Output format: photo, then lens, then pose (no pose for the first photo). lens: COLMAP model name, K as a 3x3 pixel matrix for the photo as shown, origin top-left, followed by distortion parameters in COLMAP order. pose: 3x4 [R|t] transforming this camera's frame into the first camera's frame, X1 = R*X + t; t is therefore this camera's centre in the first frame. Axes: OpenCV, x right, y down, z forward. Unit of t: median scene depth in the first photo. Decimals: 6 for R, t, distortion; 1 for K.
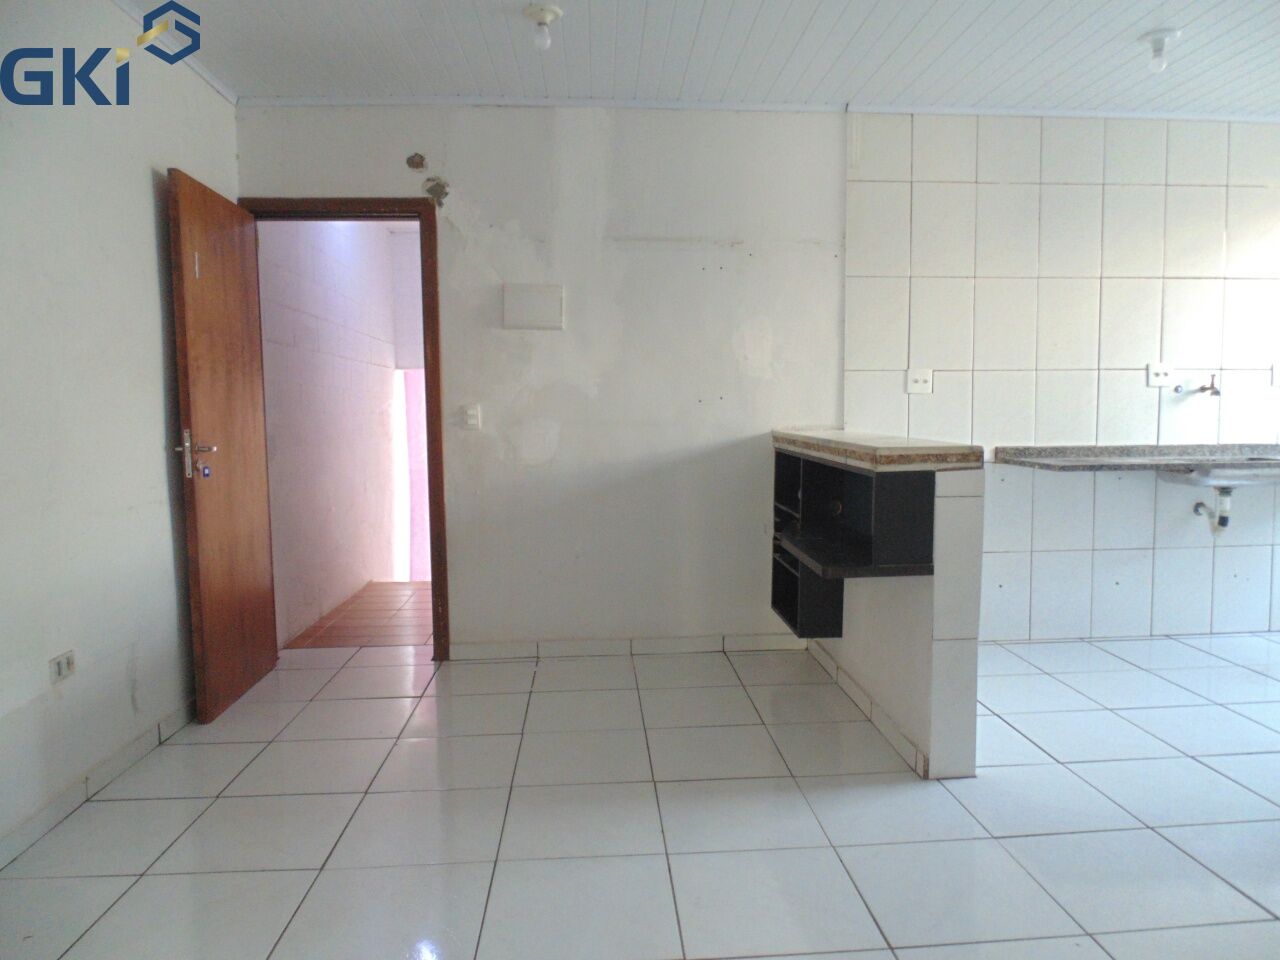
lens RADIAL K [[854.4, 0, 654.0], [0, 854.4, 481.0], [0, 0, 1]] dist [-0.011599, 0.001736]
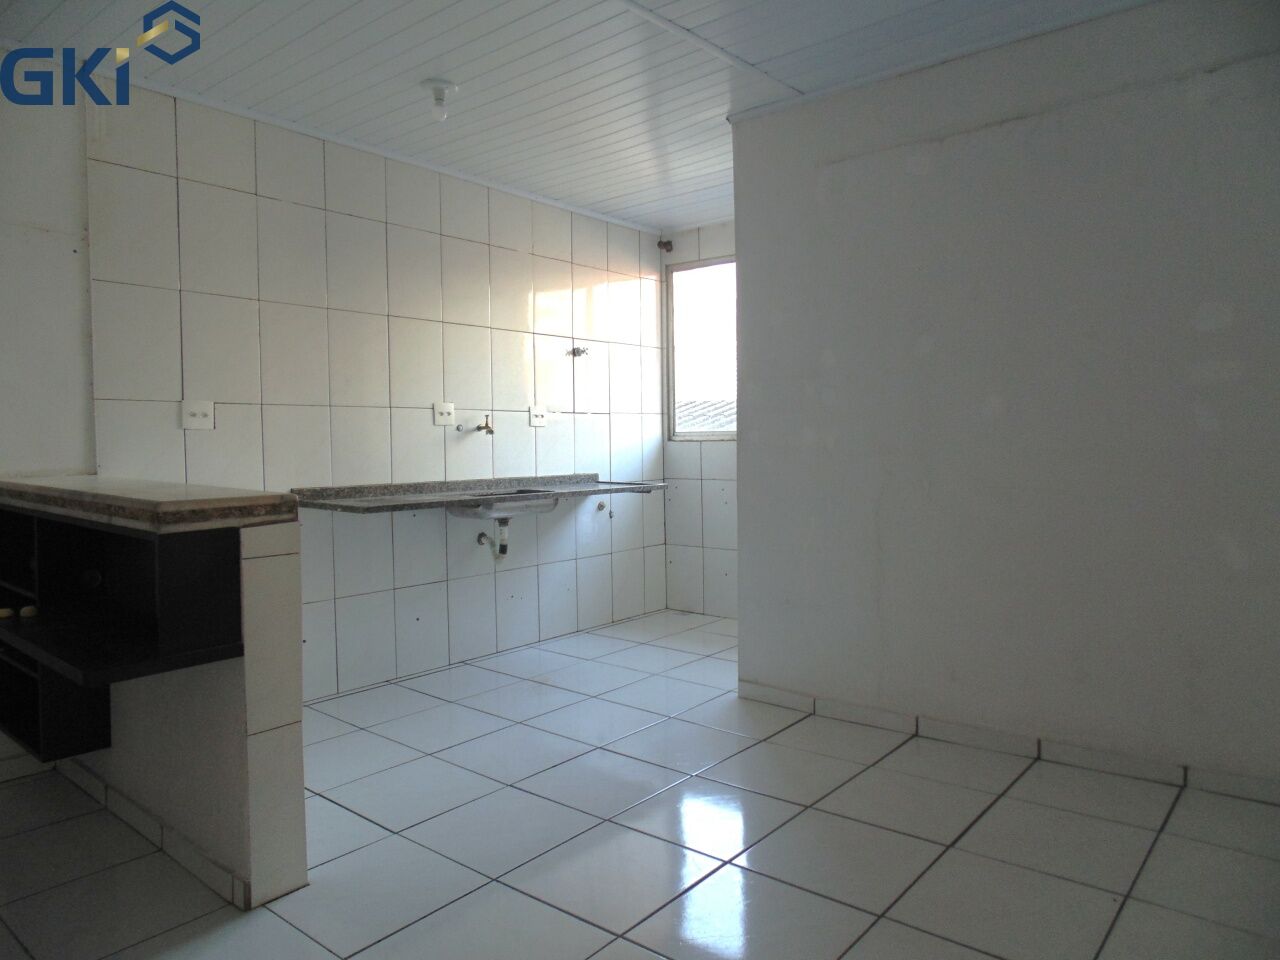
lens RADIAL K [[854.4, 0, 654.0], [0, 854.4, 481.0], [0, 0, 1]] dist [-0.011599, 0.001736]
pose [[0.687280, -0.030895, 0.725735, 0.008486], [0.058711, 0.998189, -0.013107, -0.014380], [-0.724016, 0.051617, 0.687849, 0.099552]]
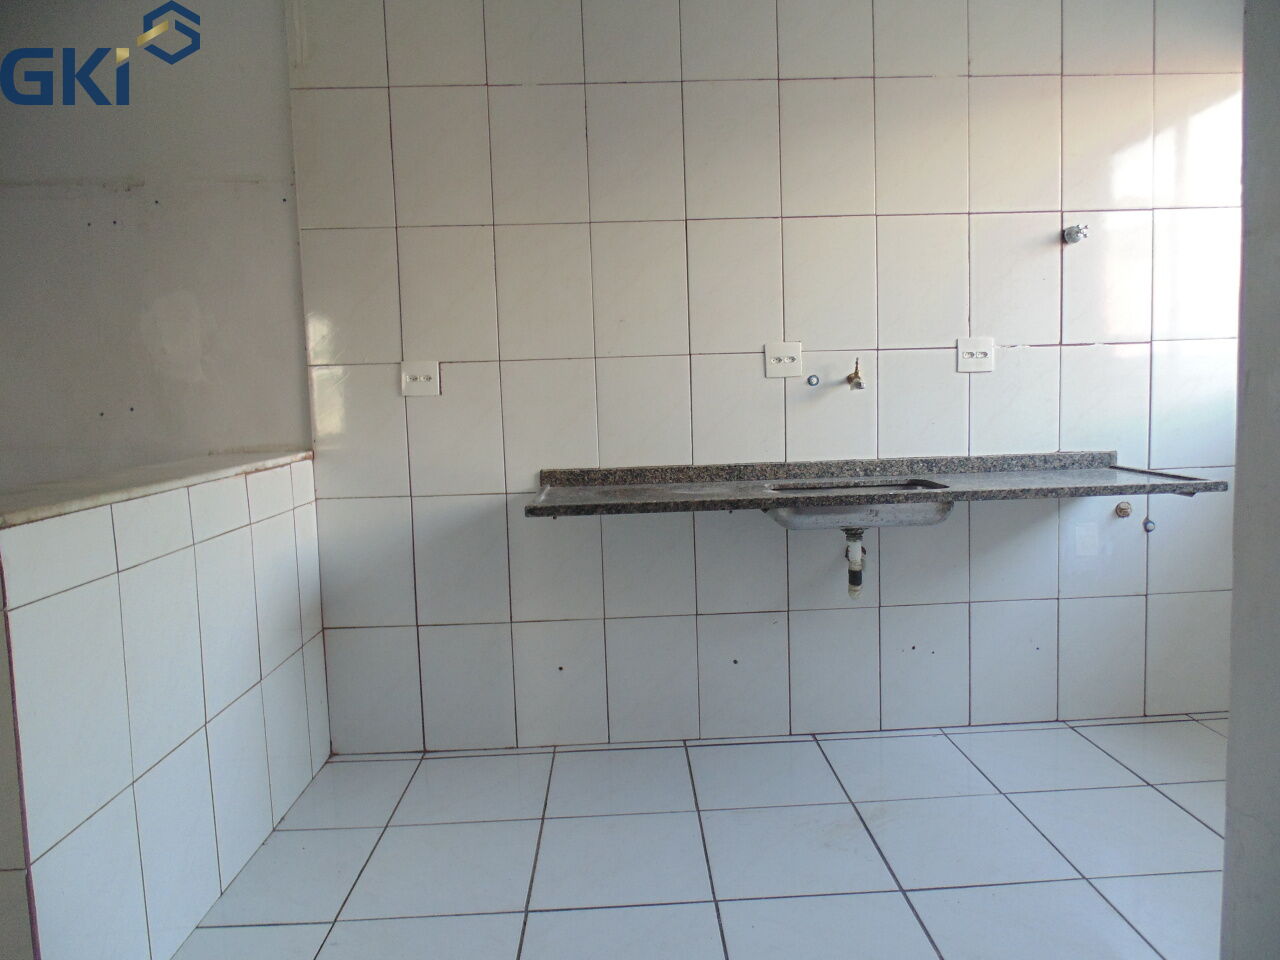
lens RADIAL K [[856.4, 0, 640.0], [0, 856.4, 480.0], [0, 0, 1]] dist [-0.016723, -0.000433]
pose [[0.999073, -0.016841, -0.039623, 0.525010], [0.017420, 0.999746, 0.014302, -0.041927], [0.039372, -0.014979, 0.999112, 0.319147]]
